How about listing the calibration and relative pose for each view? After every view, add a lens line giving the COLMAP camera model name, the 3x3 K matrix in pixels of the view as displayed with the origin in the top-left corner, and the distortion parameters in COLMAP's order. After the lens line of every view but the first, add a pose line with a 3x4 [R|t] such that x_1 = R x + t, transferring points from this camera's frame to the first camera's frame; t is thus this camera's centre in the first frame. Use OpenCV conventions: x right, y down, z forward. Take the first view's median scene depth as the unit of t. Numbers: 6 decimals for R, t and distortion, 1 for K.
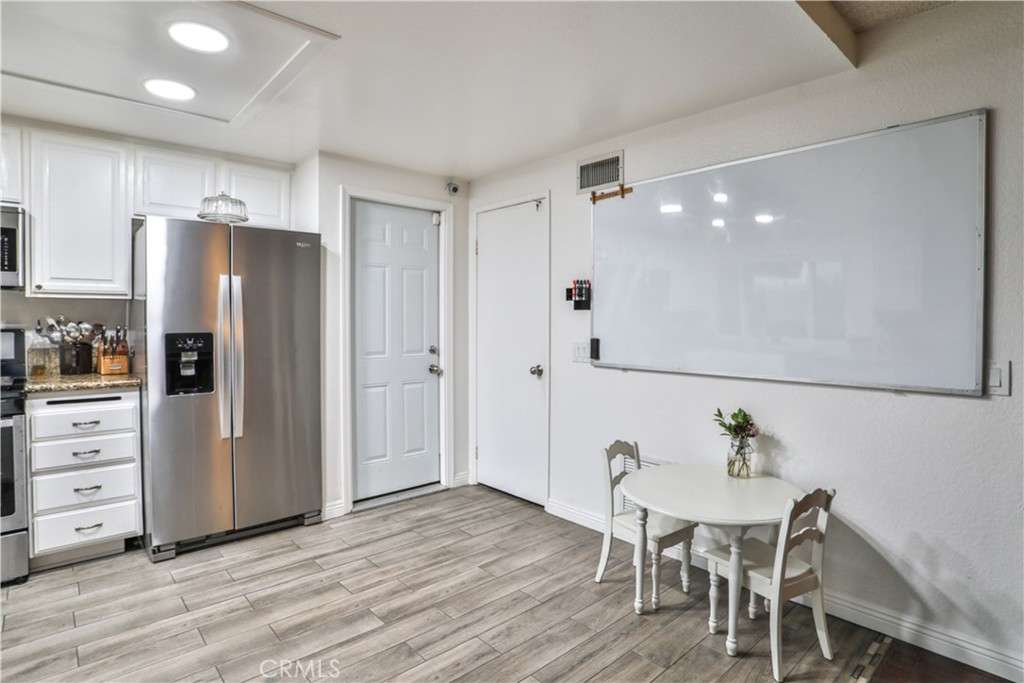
lens RADIAL K [[529.6, 0, 510.1], [0, 529.6, 330.7], [0, 0, 1]] dist [-0.083187, 0.034249]
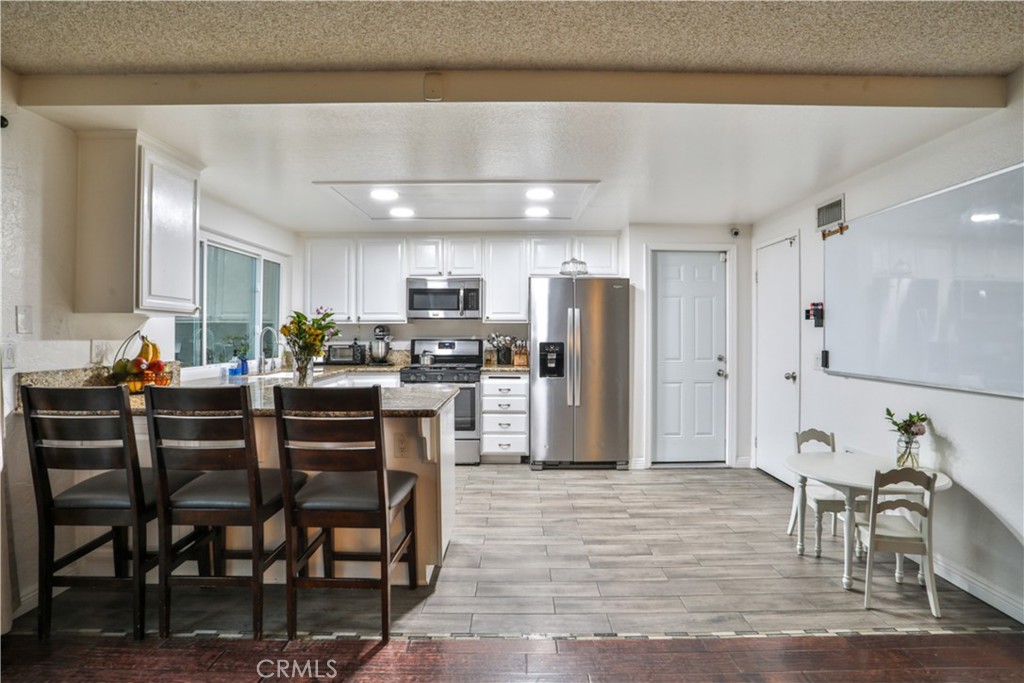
lens RADIAL K [[529.6, 0, 510.1], [0, 529.6, 330.7], [0, 0, 1]] dist [-0.083187, 0.034249]
pose [[0.731027, -0.004951, -0.682330, 0.472105], [-0.013679, 0.999666, -0.021910, 0.005396], [0.682211, 0.025350, 0.730716, -0.388694]]
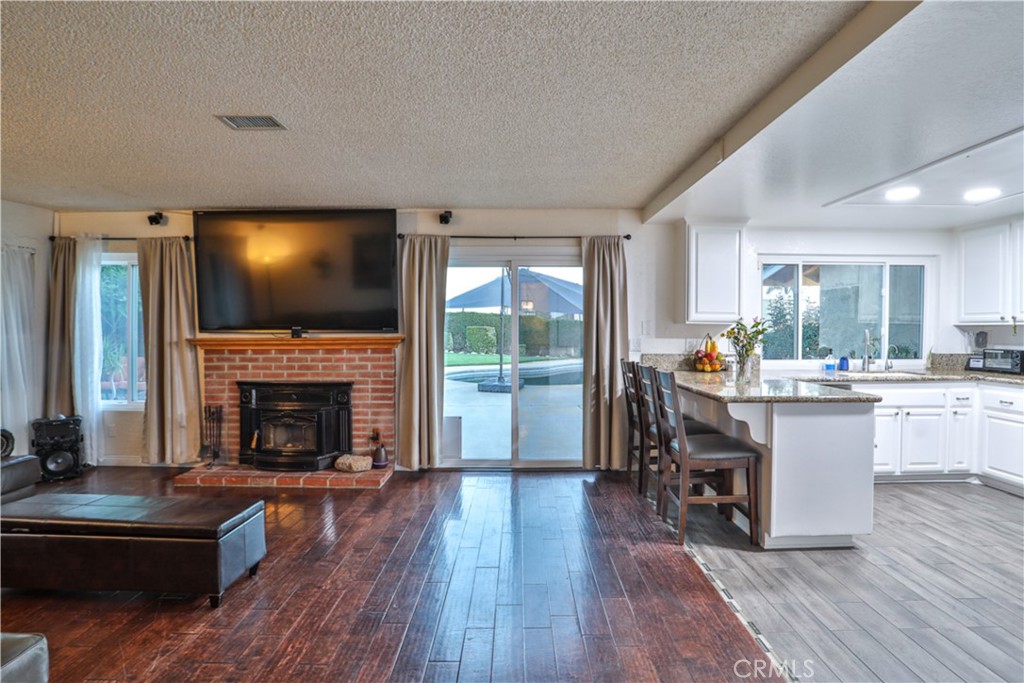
lens RADIAL K [[529.6, 0, 510.1], [0, 529.6, 330.7], [0, 0, 1]] dist [-0.083187, 0.034249]
pose [[-0.671250, 0.003633, -0.741222, 0.926419], [-0.018607, 0.999590, 0.021749, -0.041062], [0.740998, 0.028391, -0.670907, 0.515705]]
